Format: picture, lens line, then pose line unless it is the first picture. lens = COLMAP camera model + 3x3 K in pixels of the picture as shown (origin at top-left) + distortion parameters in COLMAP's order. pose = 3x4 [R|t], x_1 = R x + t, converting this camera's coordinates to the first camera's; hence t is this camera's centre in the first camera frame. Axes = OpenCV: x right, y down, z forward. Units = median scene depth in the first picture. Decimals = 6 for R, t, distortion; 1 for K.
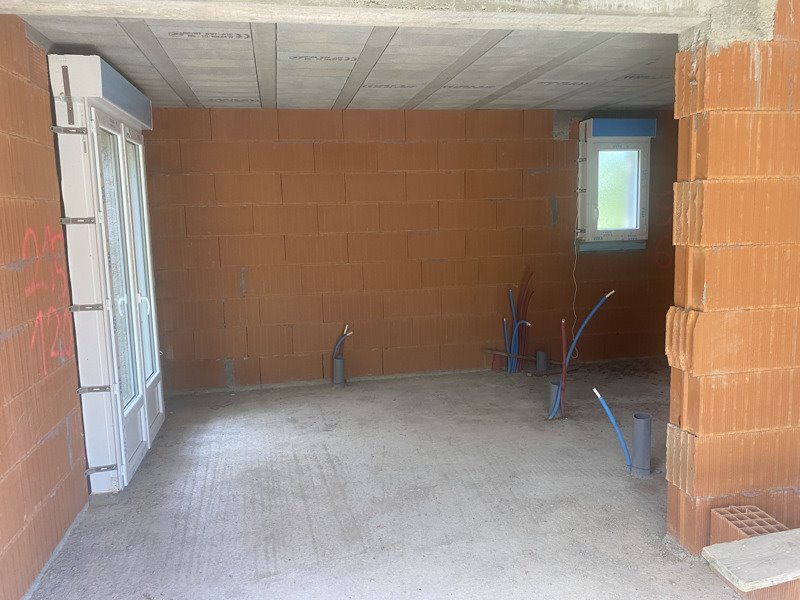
lens RADIAL K [[604.8, 0, 397.6], [0, 604.8, 284.7], [0, 0, 1]] dist [0.010115, 0.001787]
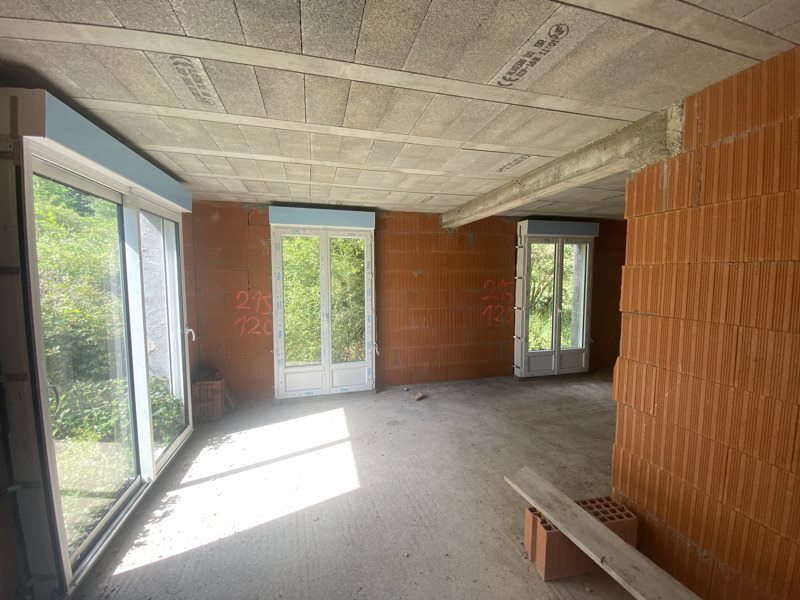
lens RADIAL K [[323.0, 0, 400.5], [0, 323.0, 296.9], [0, 0, 1]] dist [0.001757, -0.014485]
pose [[0.078813, 0.094043, -0.992444, 0.975174], [-0.115646, 0.989681, 0.084598, -0.082597], [0.990159, 0.108105, 0.088876, 0.327087]]
